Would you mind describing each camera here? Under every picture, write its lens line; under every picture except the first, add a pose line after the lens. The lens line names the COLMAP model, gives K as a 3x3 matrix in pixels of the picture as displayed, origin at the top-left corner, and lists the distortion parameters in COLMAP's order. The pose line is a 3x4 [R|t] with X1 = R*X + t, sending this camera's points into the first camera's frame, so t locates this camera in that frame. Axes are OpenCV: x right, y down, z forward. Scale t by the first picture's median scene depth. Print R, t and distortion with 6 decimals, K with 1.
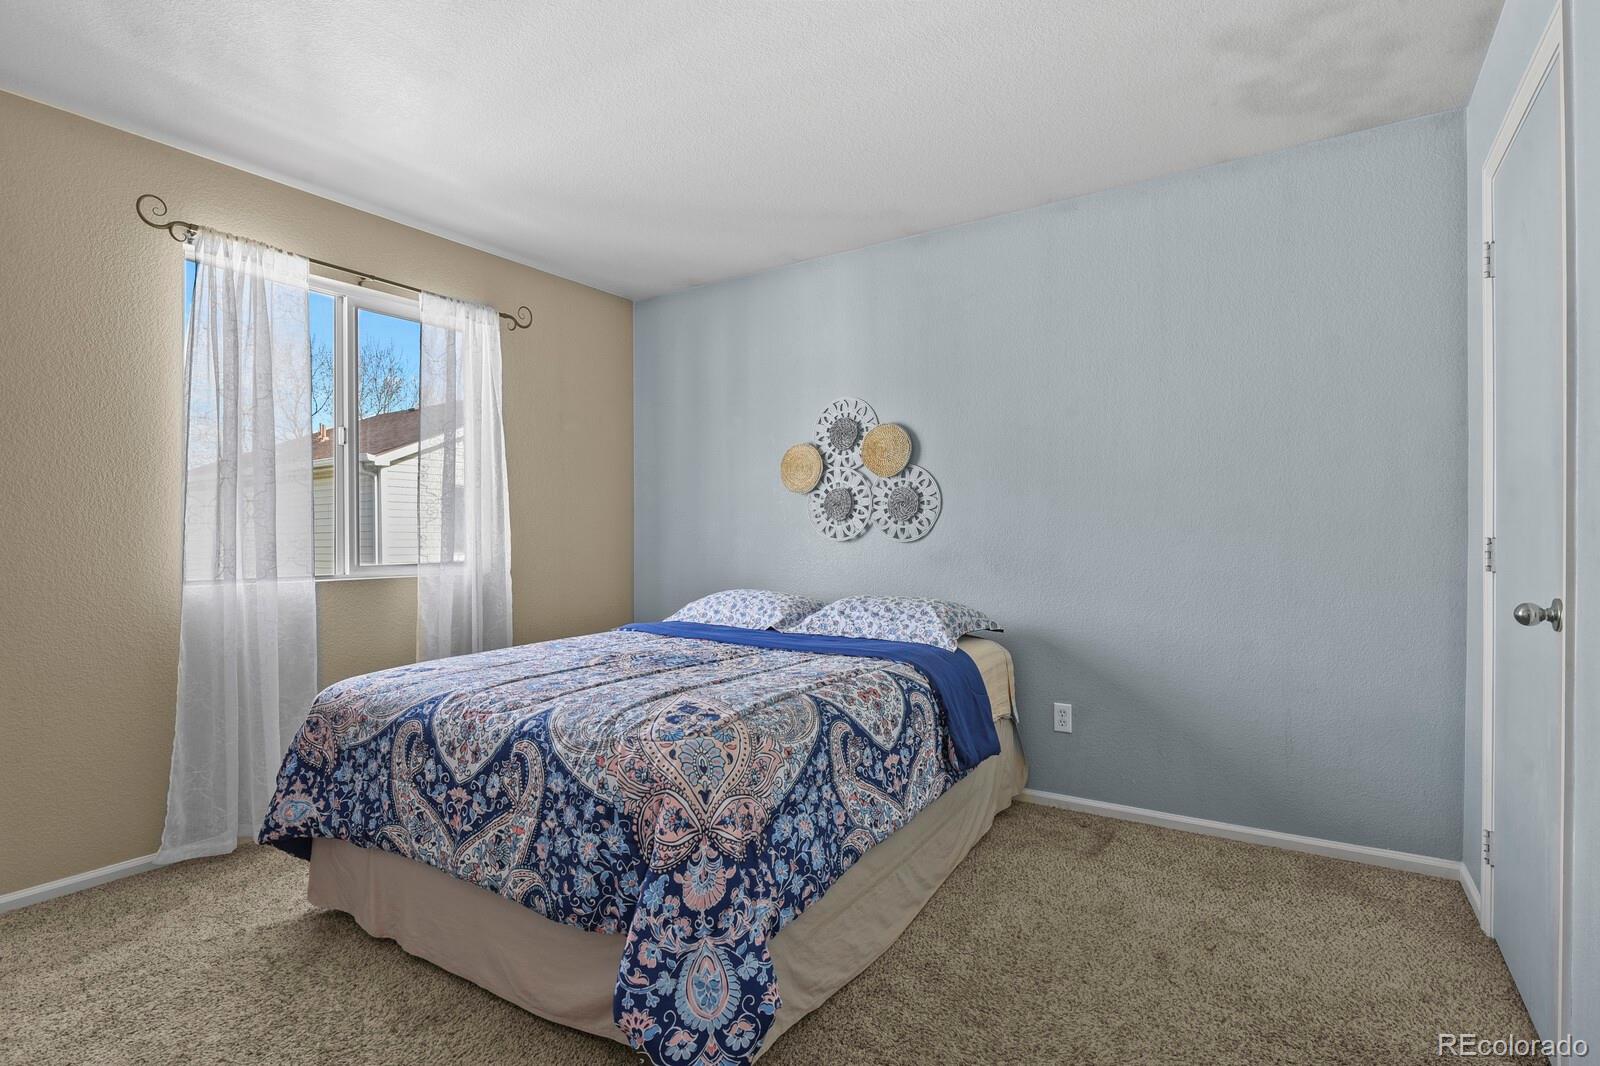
lens RADIAL K [[788.1, 0, 799.5], [0, 788.1, 538.5], [0, 0, 1]] dist [-0.006074, -0.002031]
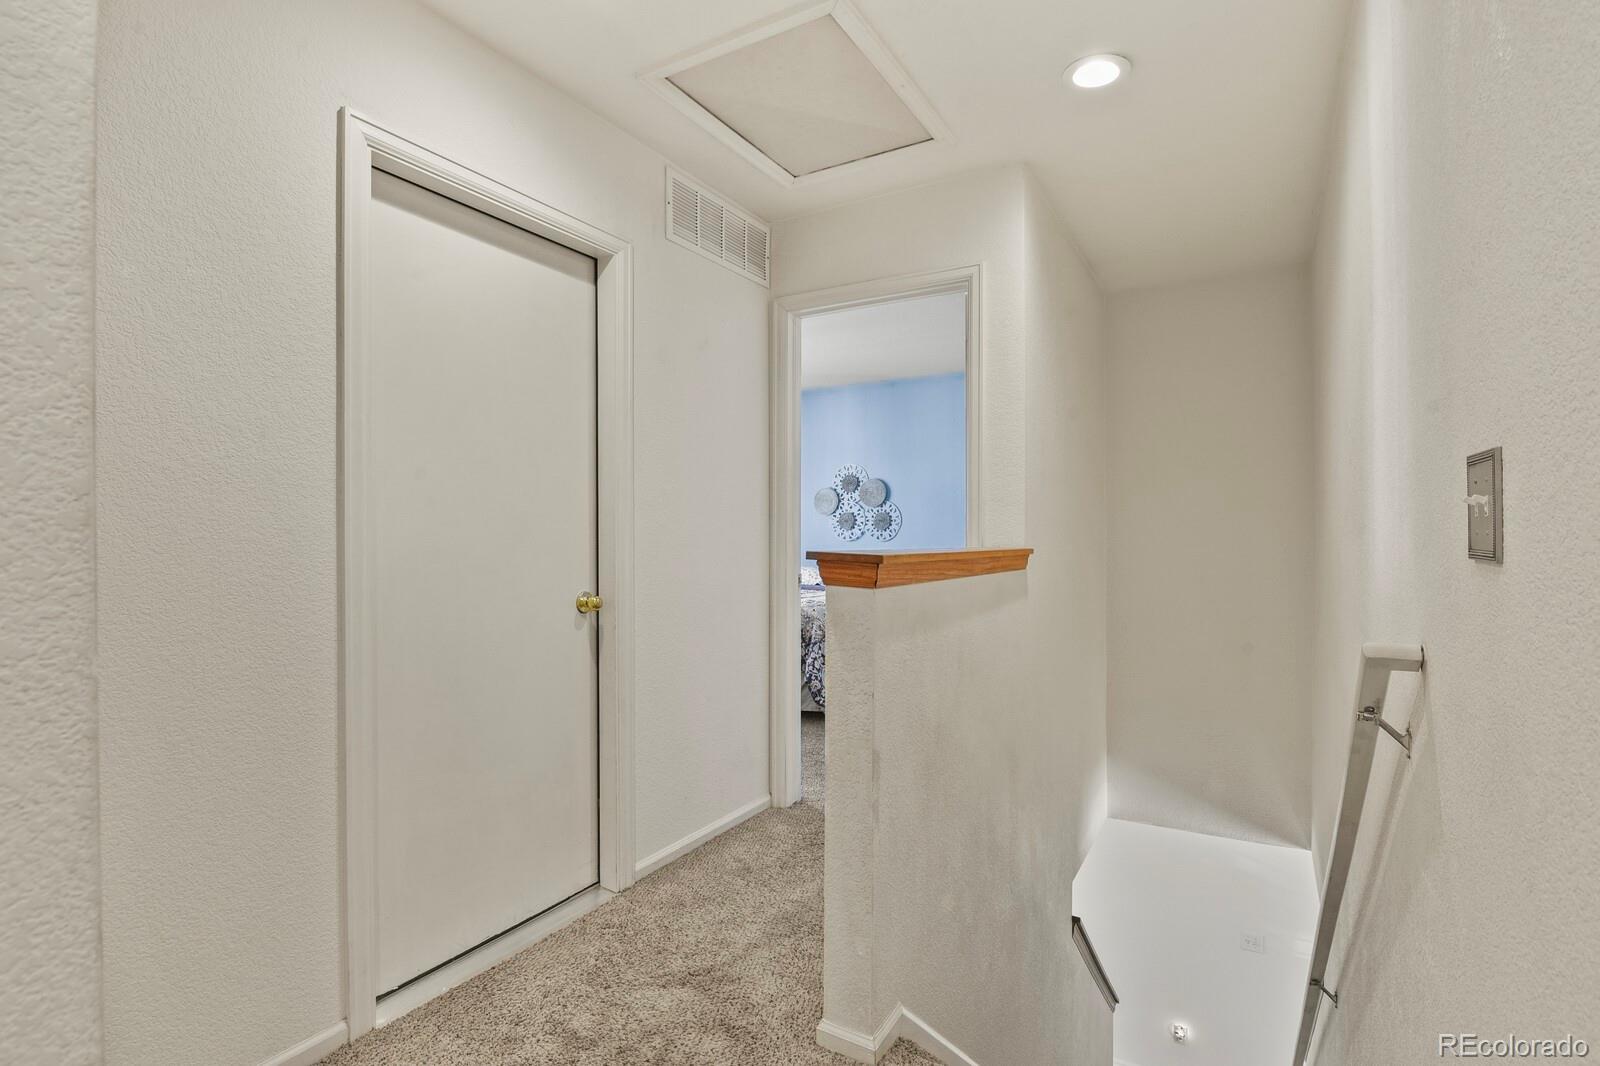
lens RADIAL K [[788.1, 0, 799.2], [0, 788.1, 533.0], [0, 0, 1]] dist [-0.006074, -0.002031]
pose [[0.998490, -0.001427, 0.054906, -0.168307], [0.001725, 0.999984, -0.005377, -0.005144], [-0.054898, 0.005463, 0.998477, -0.873252]]
